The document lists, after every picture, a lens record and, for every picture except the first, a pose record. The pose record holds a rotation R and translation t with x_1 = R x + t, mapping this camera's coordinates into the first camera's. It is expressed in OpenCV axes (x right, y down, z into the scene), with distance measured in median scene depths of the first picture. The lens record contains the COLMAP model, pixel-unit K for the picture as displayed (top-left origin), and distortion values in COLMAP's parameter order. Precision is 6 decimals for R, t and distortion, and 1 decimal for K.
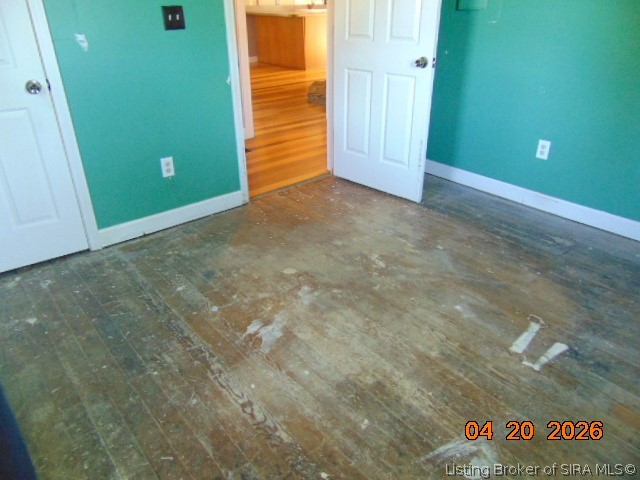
lens RADIAL K [[480.6, 0, 321.0], [0, 480.6, 238.7], [0, 0, 1]] dist [-0.034628, 0.074881]
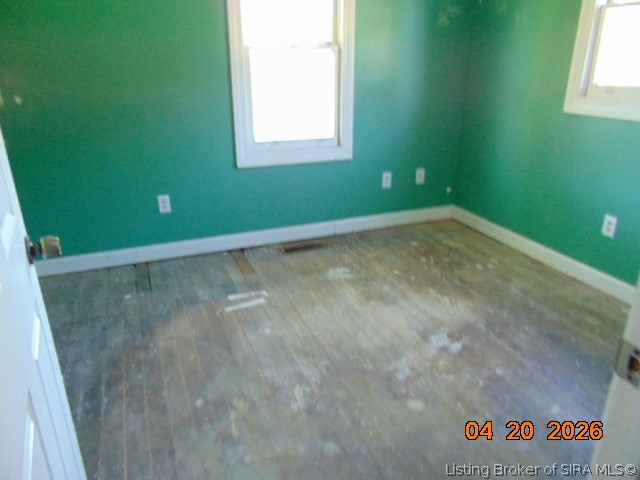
lens RADIAL K [[480.6, 0, 321.0], [0, 480.6, 238.7], [0, 0, 1]] dist [-0.034628, 0.074881]
pose [[-0.952581, -0.101326, 0.286918, -0.119768], [0.145204, 0.677268, 0.721265, -0.731412], [-0.267403, 0.728725, -0.630440, 1.408651]]
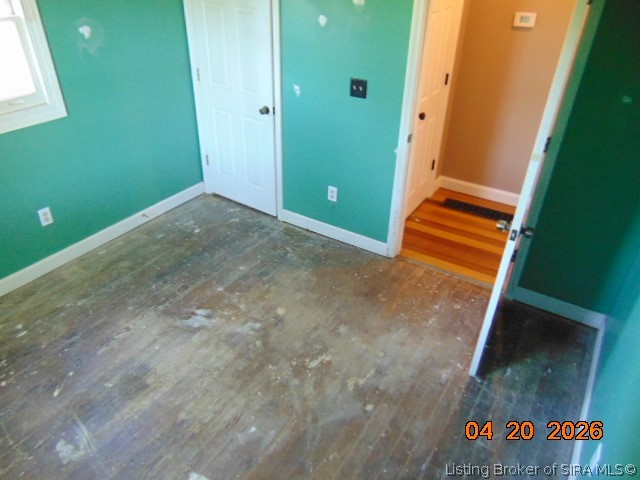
lens RADIAL K [[480.6, 0, 321.0], [0, 480.6, 238.7], [0, 0, 1]] dist [-0.034628, 0.074881]
pose [[0.306414, 0.520766, -0.796814, 0.880044], [-0.454206, 0.815627, 0.358398, -0.590960], [0.836545, 0.252100, 0.486455, 0.478586]]
